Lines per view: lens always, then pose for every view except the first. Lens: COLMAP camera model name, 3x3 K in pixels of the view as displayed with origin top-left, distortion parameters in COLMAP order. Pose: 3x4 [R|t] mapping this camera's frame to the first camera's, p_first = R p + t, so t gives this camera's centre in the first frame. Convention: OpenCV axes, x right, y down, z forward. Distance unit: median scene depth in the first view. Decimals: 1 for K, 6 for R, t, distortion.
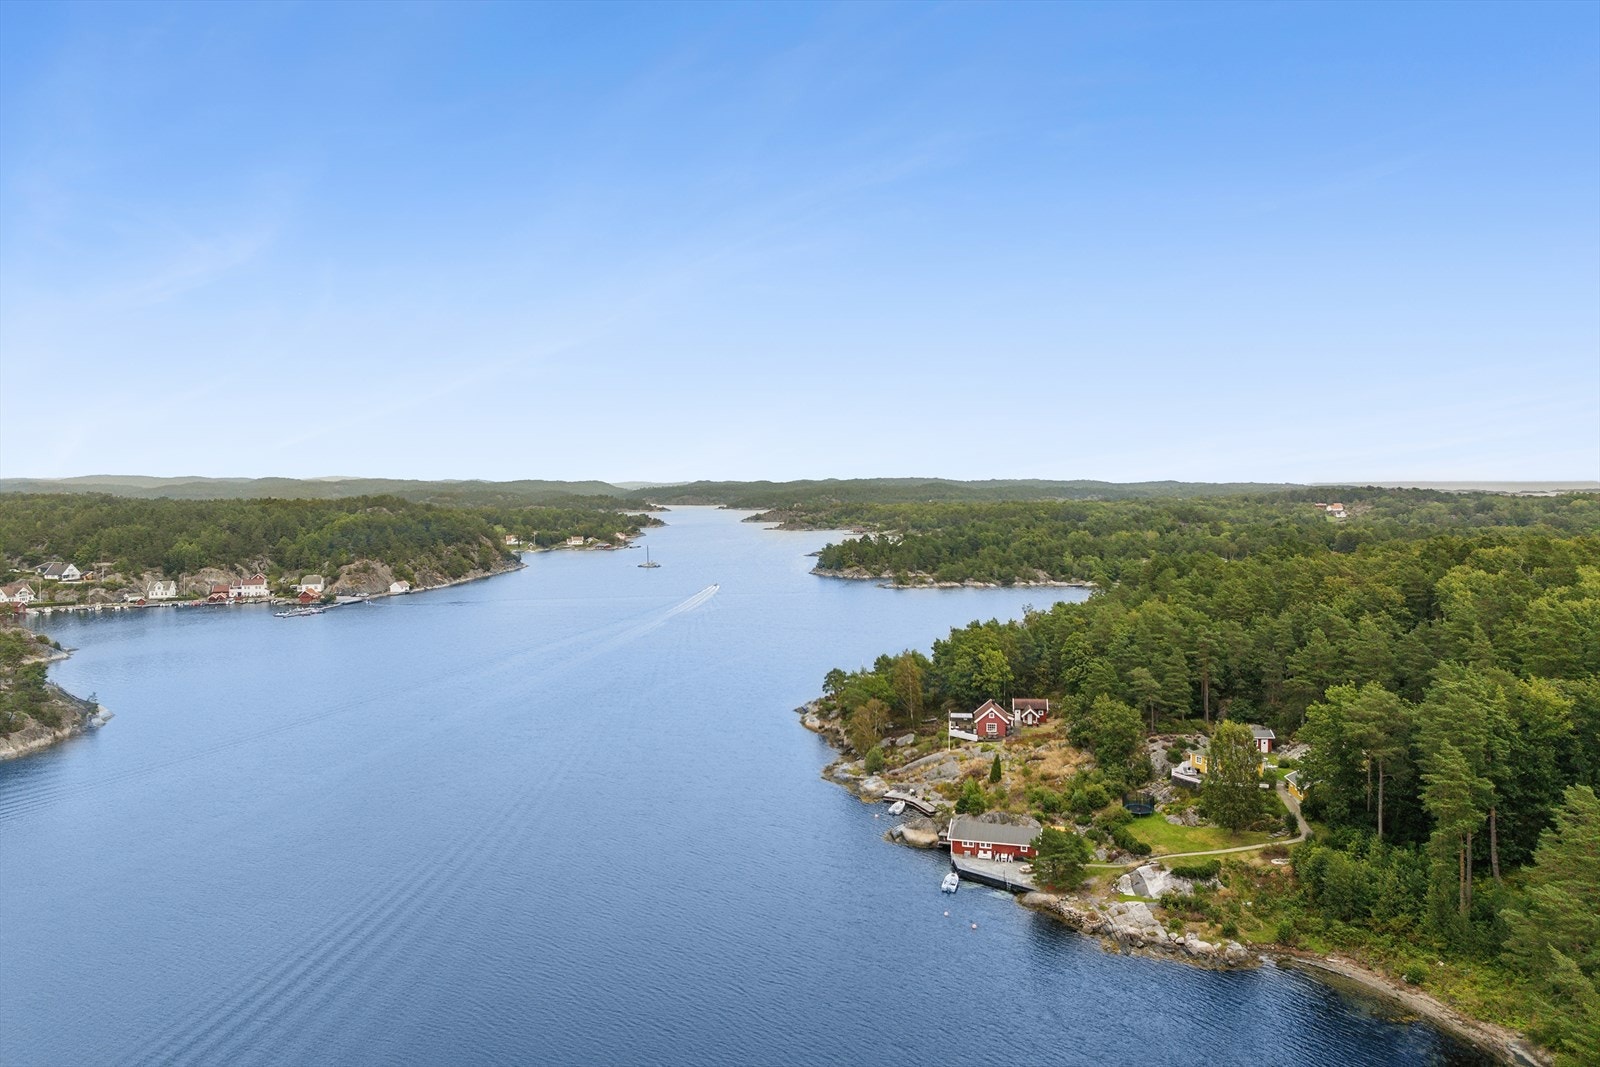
lens RADIAL K [[1097.7, 0, 821.2], [0, 1097.7, 526.8], [0, 0, 1]] dist [-0.030865, -0.001336]
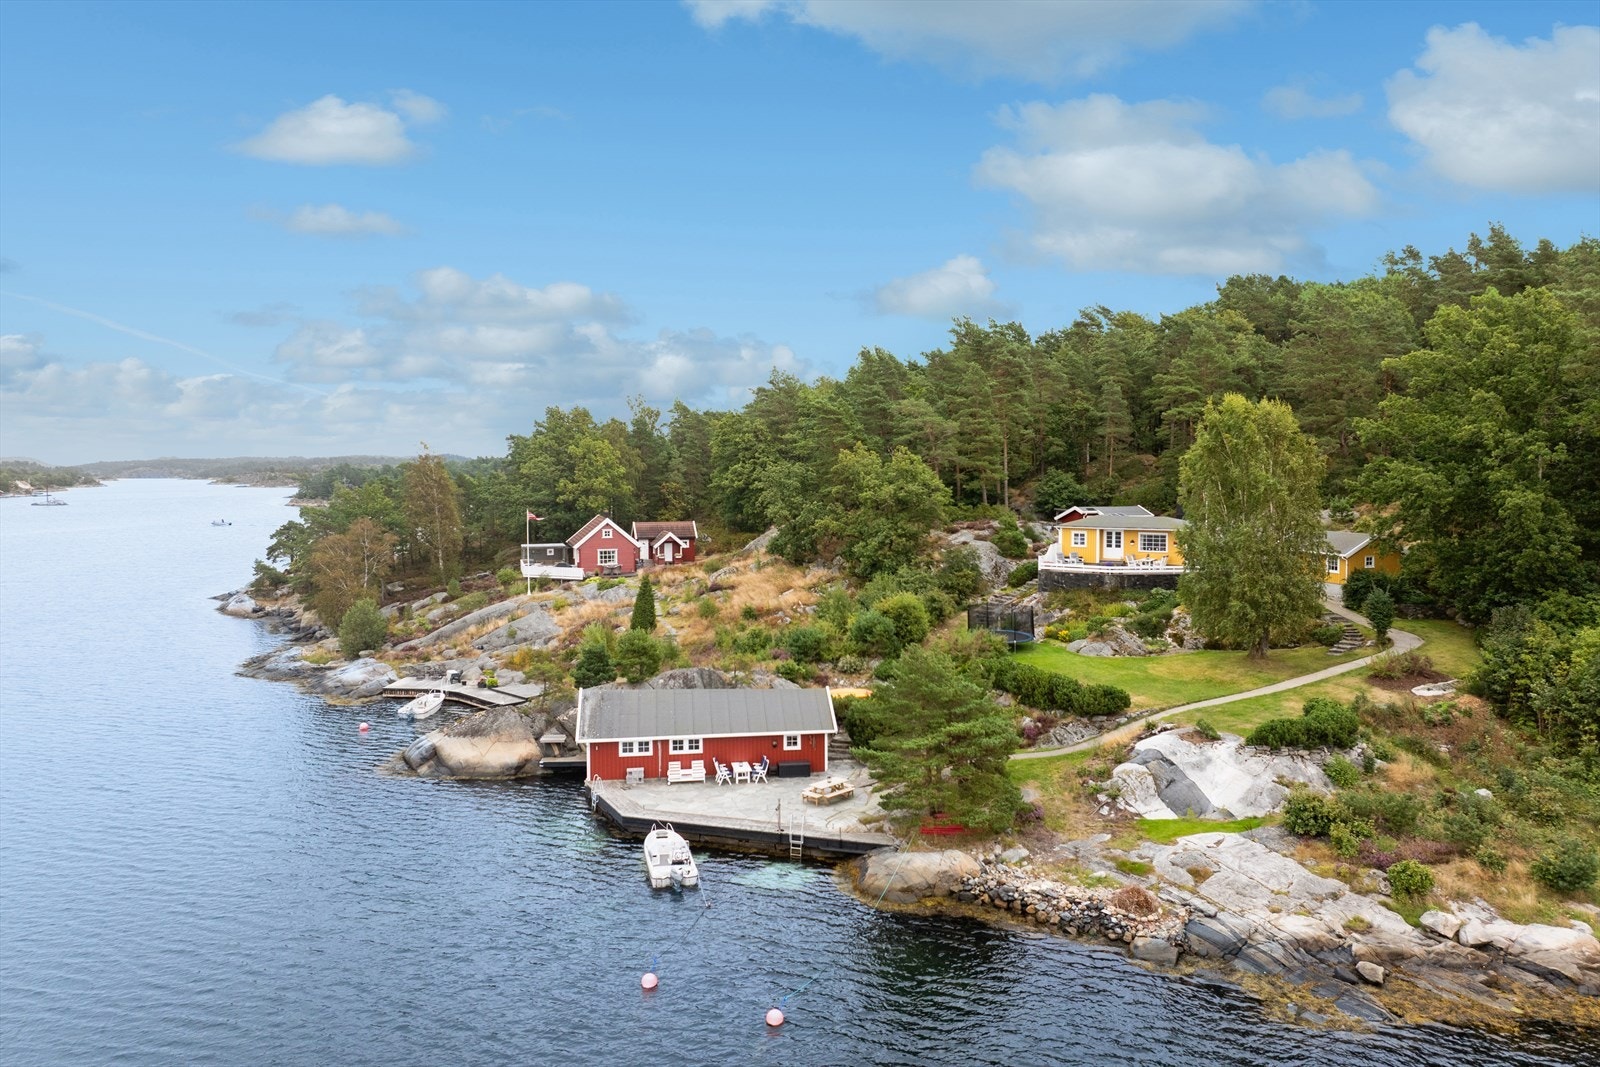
lens RADIAL K [[1097.7, 0, 821.2], [0, 1097.7, 526.8], [0, 0, 1]] dist [-0.030865, -0.001336]
pose [[0.907206, -0.018843, 0.420265, 0.035593], [0.010946, 0.999715, 0.021194, 0.182937], [-0.420545, -0.014627, 0.907154, 0.566135]]
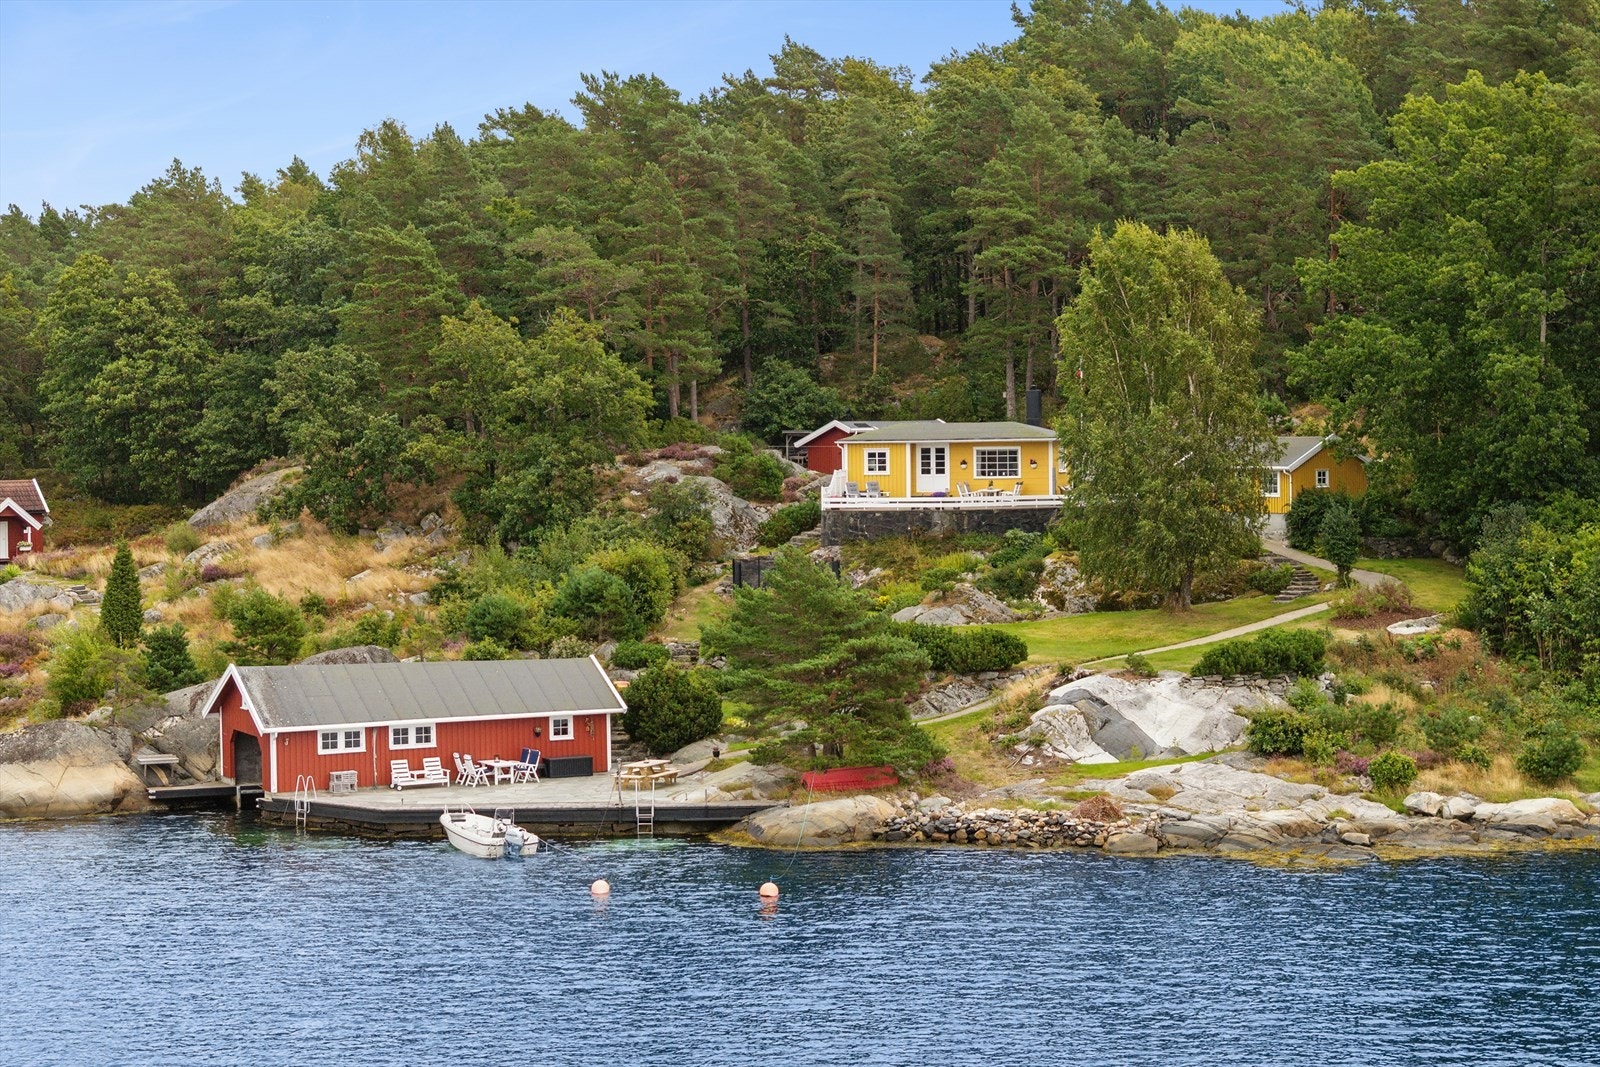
lens RADIAL K [[3092.1, 0, 800.0], [0, 3092.1, 533.5], [0, 0, 1]] dist [-0.009298, -0.319759]
pose [[0.733565, -0.026792, 0.679090, -0.209672], [0.030994, 0.999502, 0.005954, 0.211186], [-0.678912, 0.016680, 0.734030, 0.385015]]
